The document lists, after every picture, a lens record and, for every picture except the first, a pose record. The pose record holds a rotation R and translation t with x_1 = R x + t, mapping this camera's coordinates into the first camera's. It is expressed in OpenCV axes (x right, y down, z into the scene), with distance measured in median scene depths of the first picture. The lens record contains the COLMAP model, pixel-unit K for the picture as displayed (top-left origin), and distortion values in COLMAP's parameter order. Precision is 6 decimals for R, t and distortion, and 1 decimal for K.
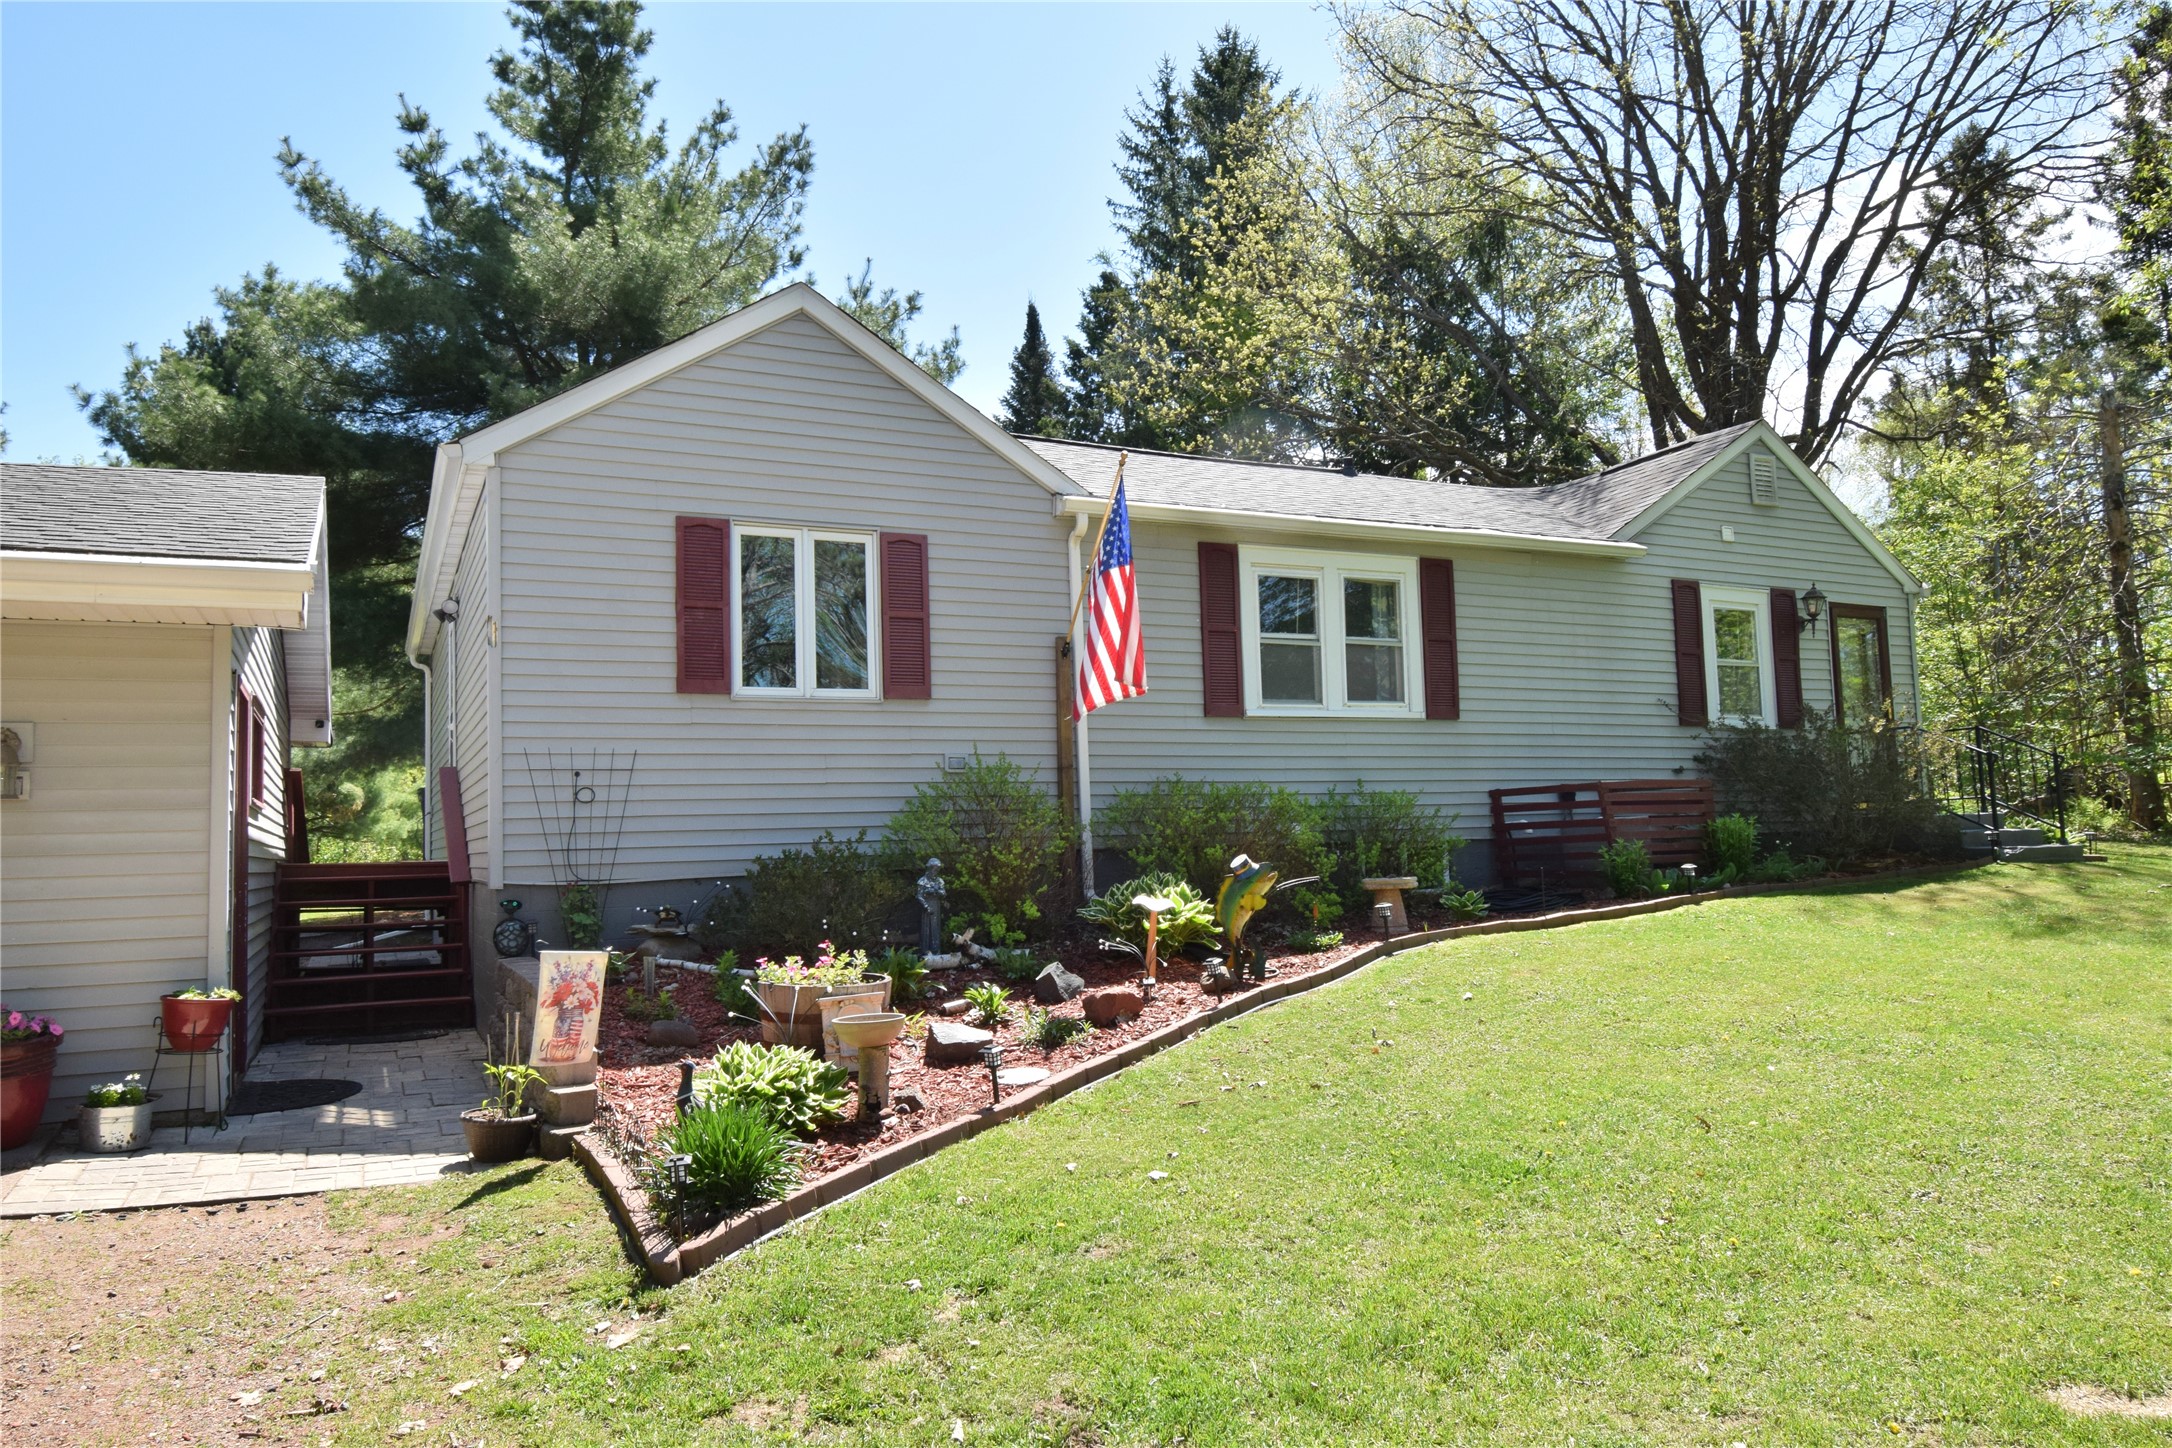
lens RADIAL K [[1472.1, 0, 1086.0], [0, 1472.1, 724.0], [0, 0, 1]] dist [0.000943, 0.000597]
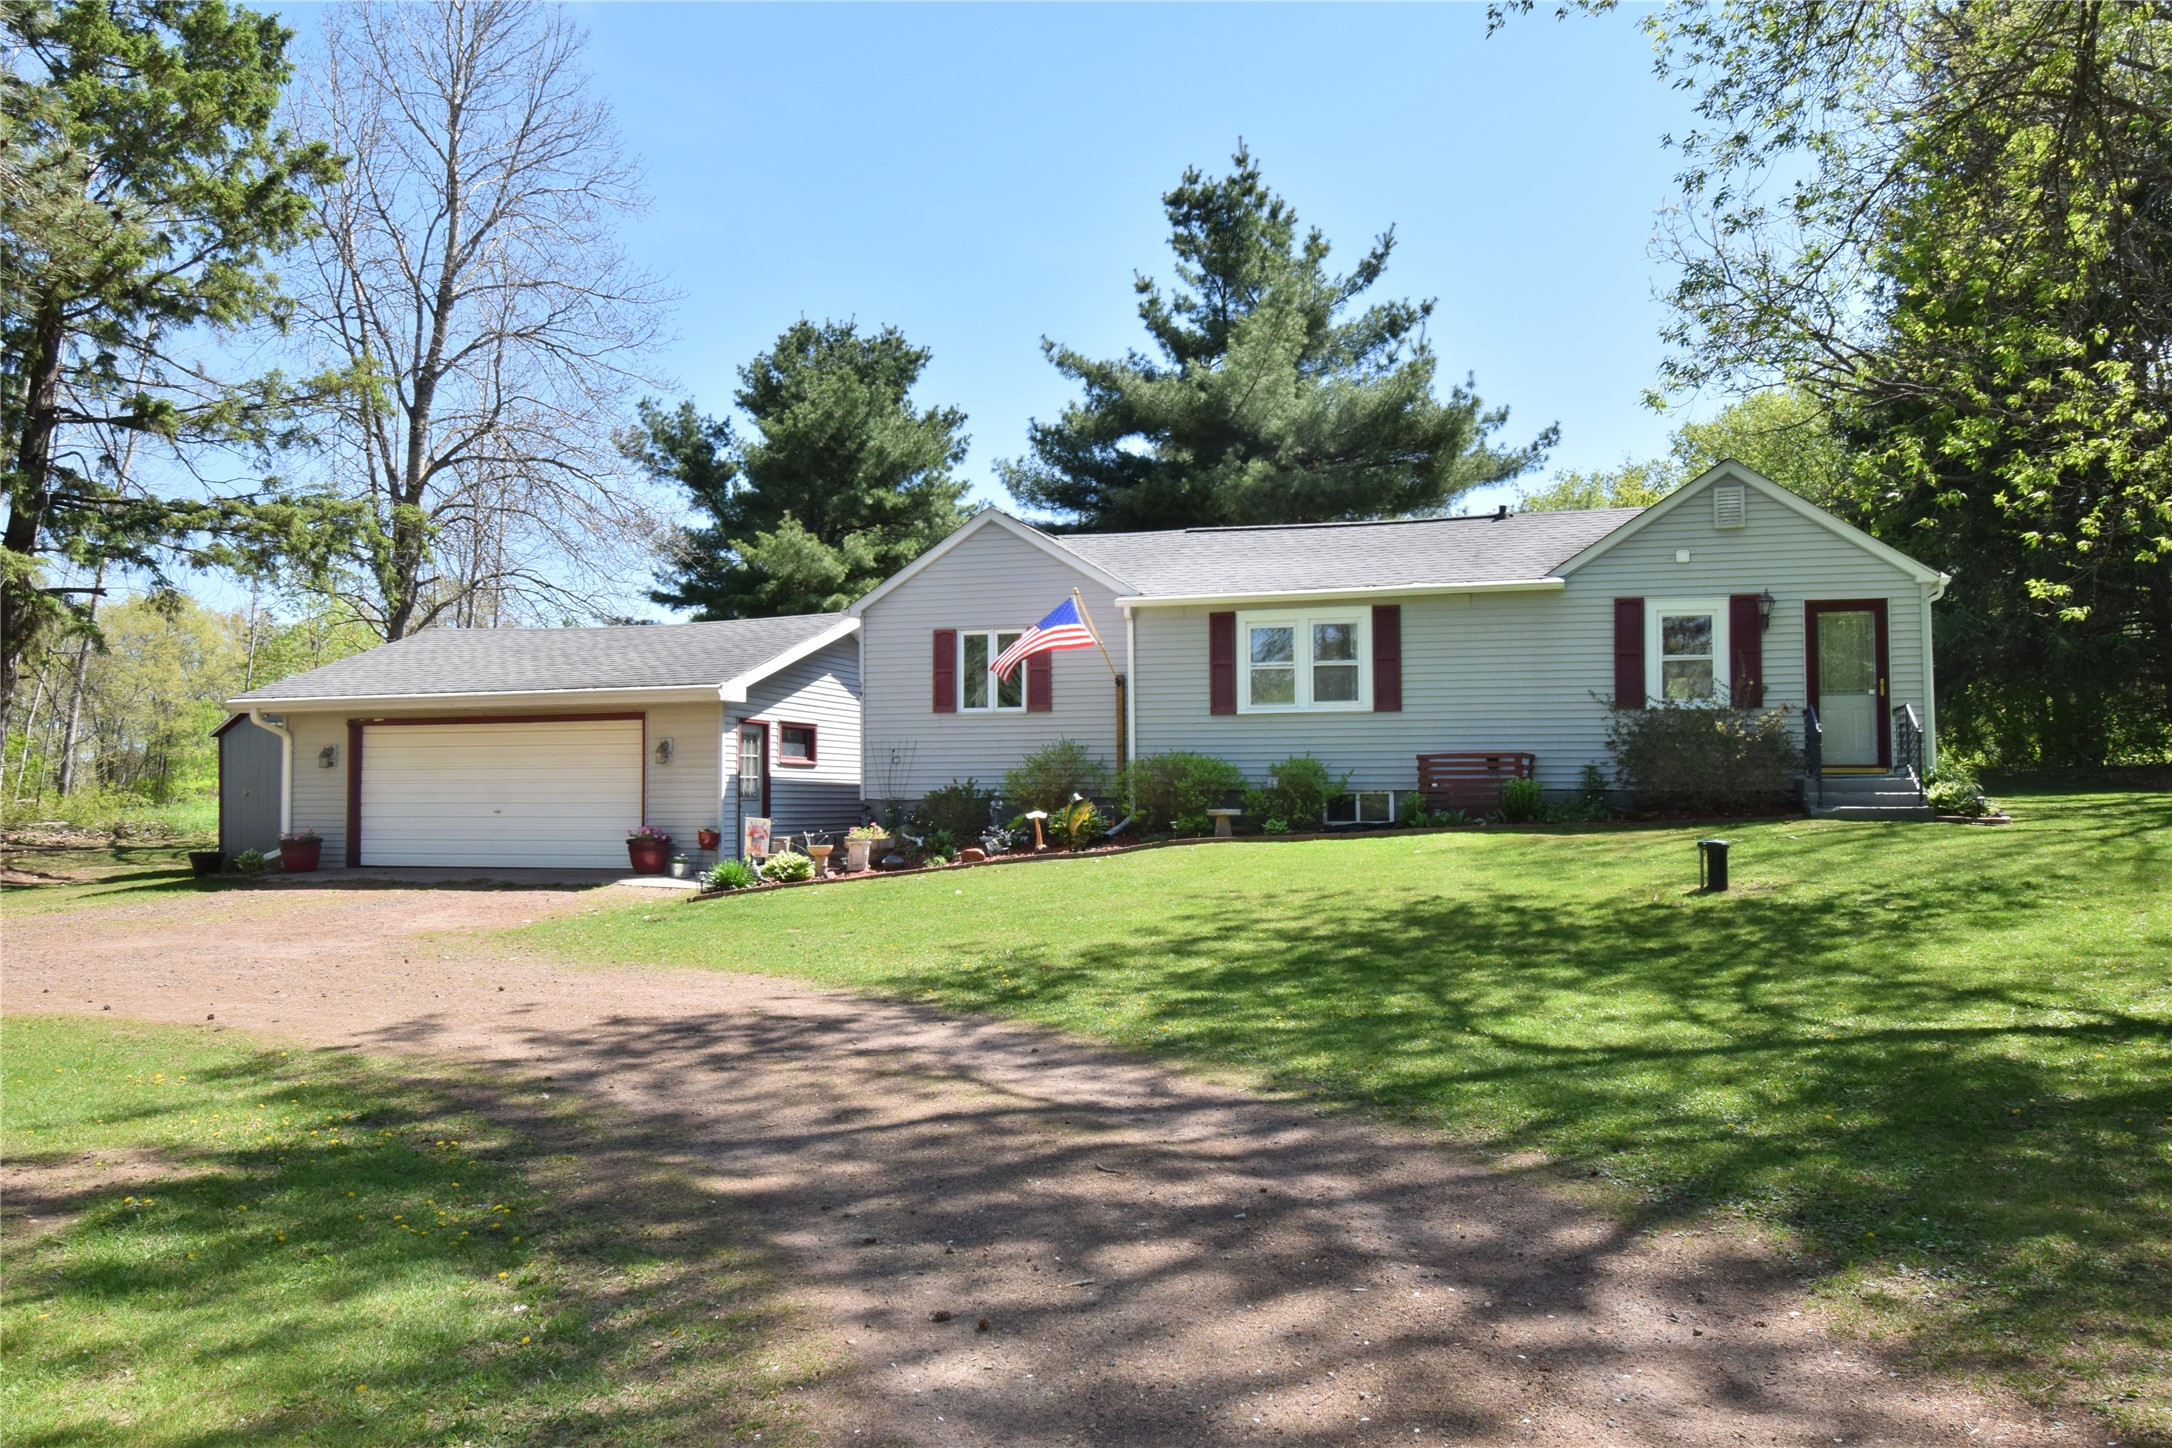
lens RADIAL K [[1653.8, 0, 1086.0], [0, 1653.8, 724.0], [0, 0, 1]] dist [-0.006619, -0.001366]
pose [[0.715945, -0.003474, -0.698148, 1.275719], [0.039169, 0.998612, 0.035199, -0.065751], [0.697057, -0.052547, 0.715087, -0.468699]]
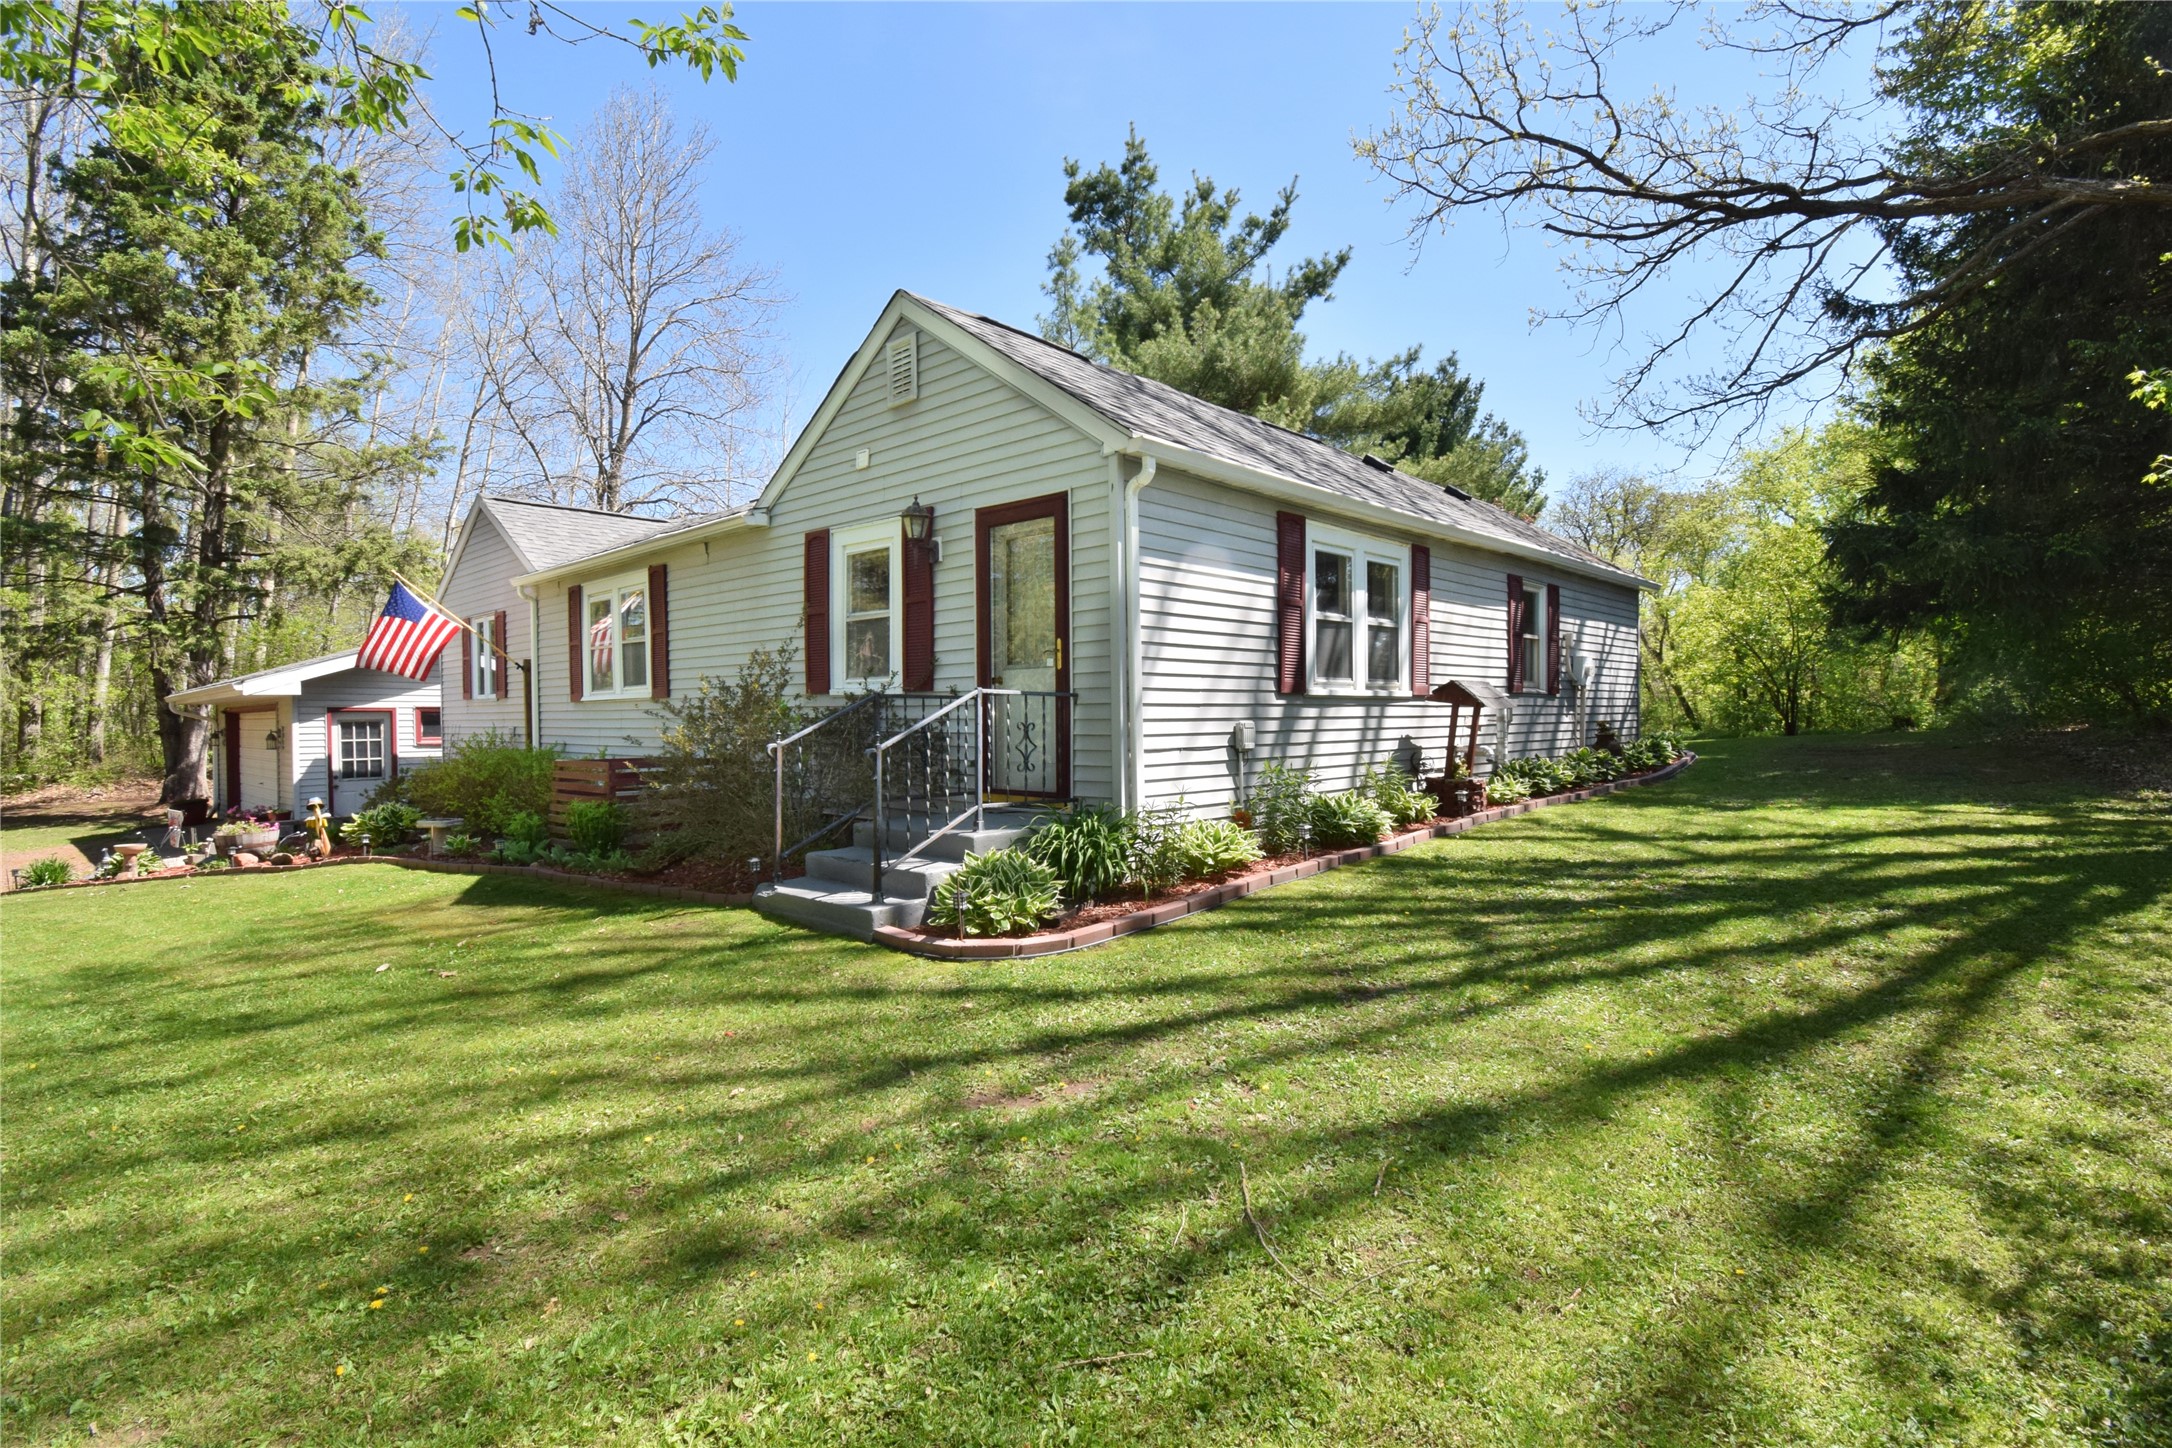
lens RADIAL K [[1021.6, 0, 1086.0], [0, 1021.6, 724.0], [0, 0, 1]] dist [0.030798, -0.028584]
pose [[0.348808, 0.034795, -0.936548, 1.226675], [0.078411, 0.994723, 0.066160, -0.010994], [0.933908, -0.096513, 0.344239, 1.085503]]
